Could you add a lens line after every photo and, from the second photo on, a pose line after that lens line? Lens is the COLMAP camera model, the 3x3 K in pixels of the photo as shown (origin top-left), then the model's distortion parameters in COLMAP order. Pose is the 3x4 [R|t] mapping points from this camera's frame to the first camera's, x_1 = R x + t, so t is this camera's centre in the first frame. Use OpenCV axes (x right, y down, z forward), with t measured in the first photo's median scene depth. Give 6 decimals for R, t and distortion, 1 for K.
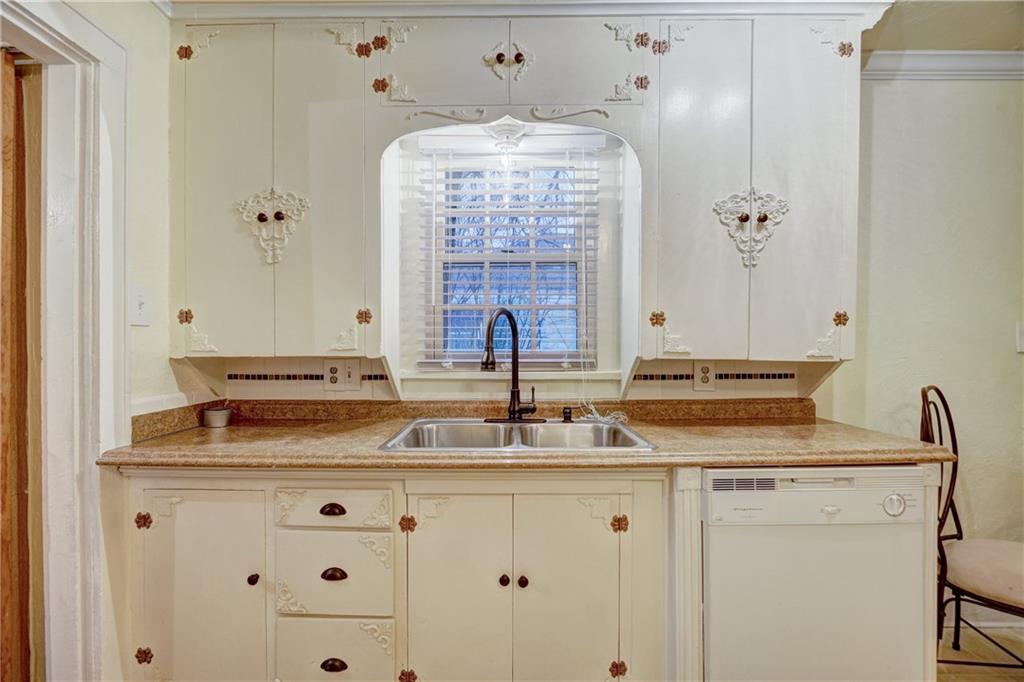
lens RADIAL K [[470.5, 0, 503.4], [0, 470.5, 344.5], [0, 0, 1]] dist [-0.013335, 0.000750]
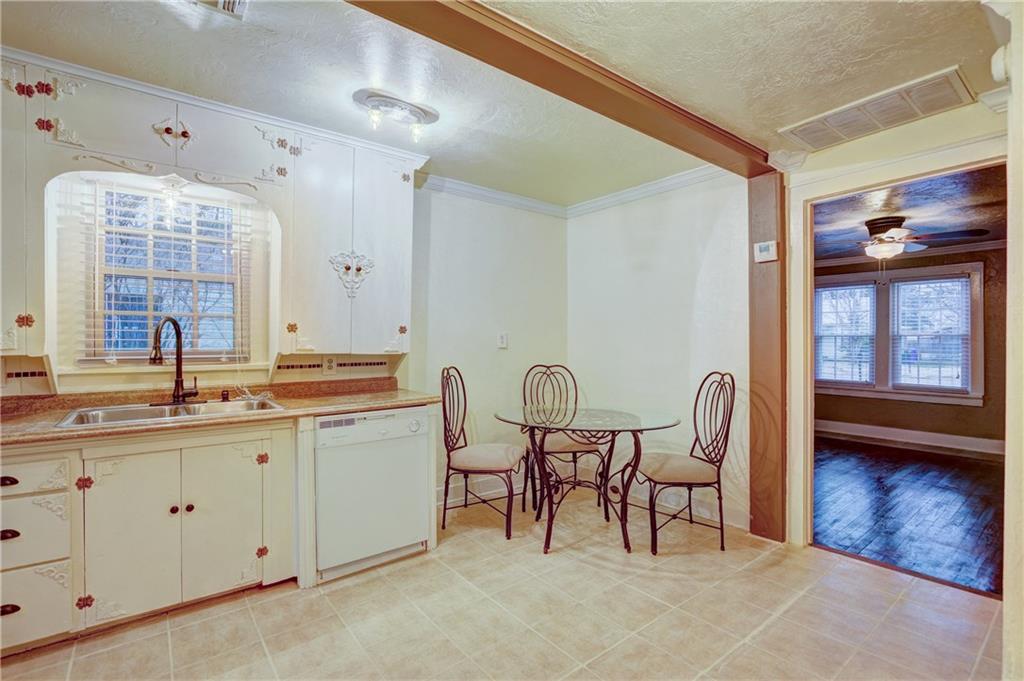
lens RADIAL K [[470.5, 0, 503.4], [0, 470.5, 344.0], [0, 0, 1]] dist [-0.013335, 0.000750]
pose [[0.789679, -0.000886, 0.613520, -0.064142], [-0.002854, 0.999983, 0.005117, -0.011027], [-0.613514, -0.005792, 0.789663, -0.604166]]
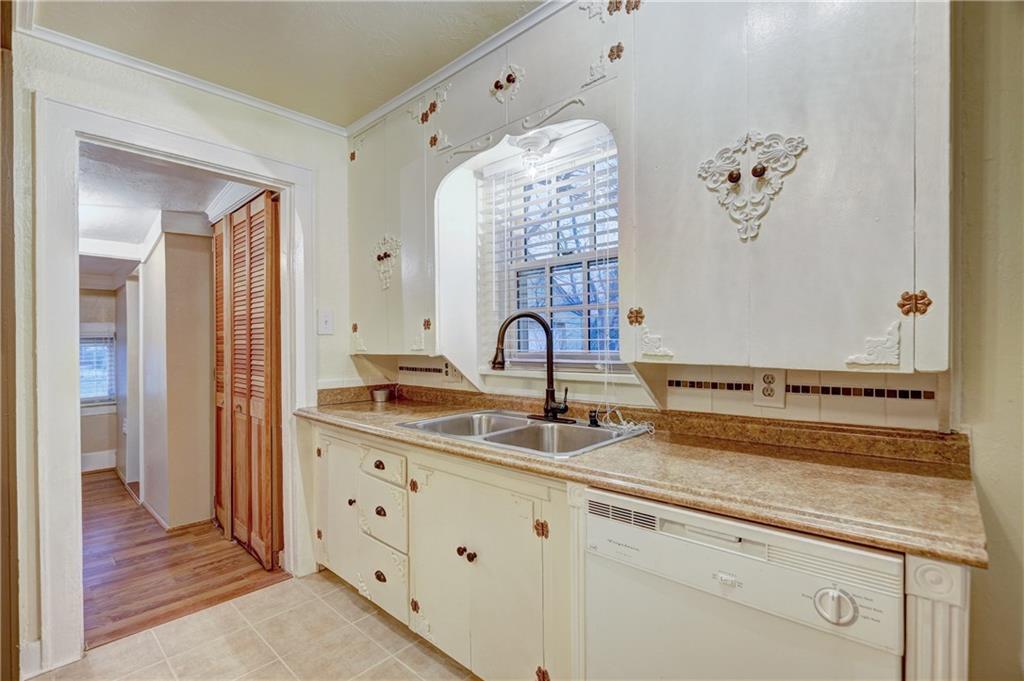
lens RADIAL K [[470.5, 0, 503.4], [0, 470.5, 344.0], [0, 0, 1]] dist [-0.013335, 0.000750]
pose [[0.735065, -0.002853, -0.677991, 0.703388], [0.005804, 0.999981, 0.002085, -0.006167], [0.677972, -0.005467, 0.735068, 0.185294]]
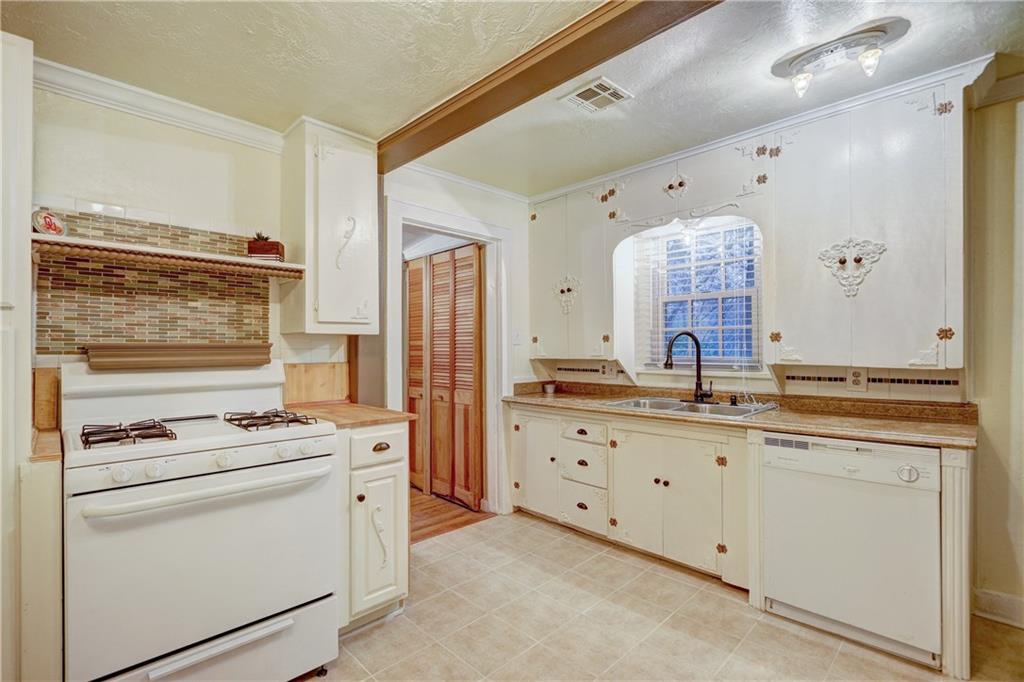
lens RADIAL K [[470.5, 0, 503.4], [0, 470.5, 344.5], [0, 0, 1]] dist [-0.013335, 0.000750]
pose [[0.700885, -0.007641, -0.713233, 0.739594], [0.002558, 0.999963, -0.008199, -0.019454], [0.713270, 0.003922, 0.700879, -0.604416]]
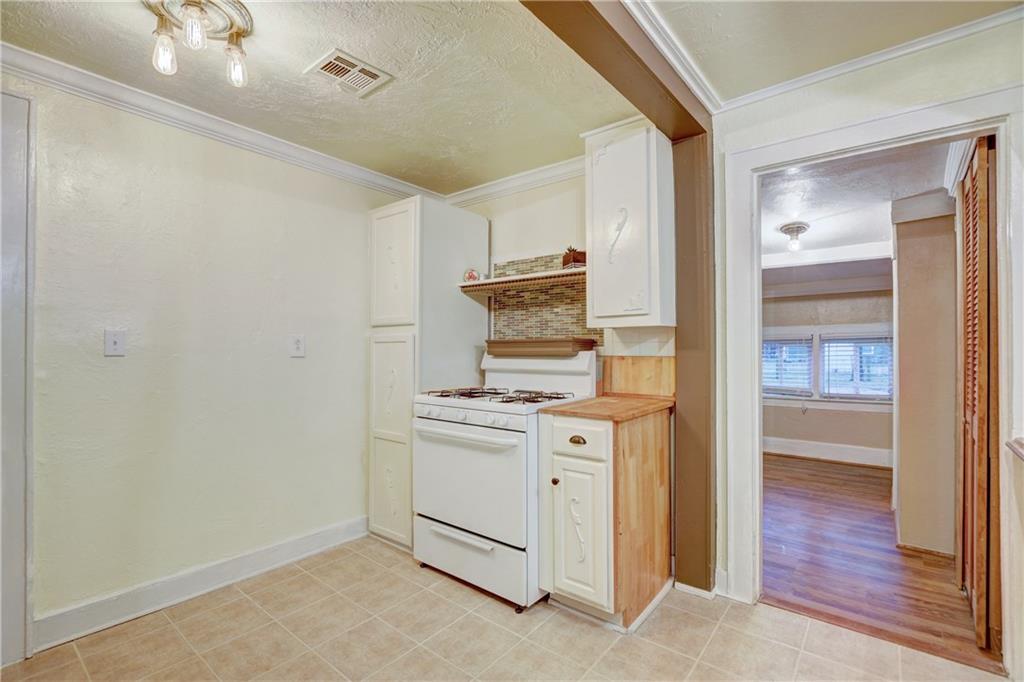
lens RADIAL K [[470.5, 0, 503.4], [0, 470.5, 344.5], [0, 0, 1]] dist [-0.013335, 0.000750]
pose [[-0.636686, 0.000153, -0.771123, 0.708394], [0.005393, 0.999976, -0.004254, -0.008446], [0.771105, -0.006868, -0.636672, 0.589987]]
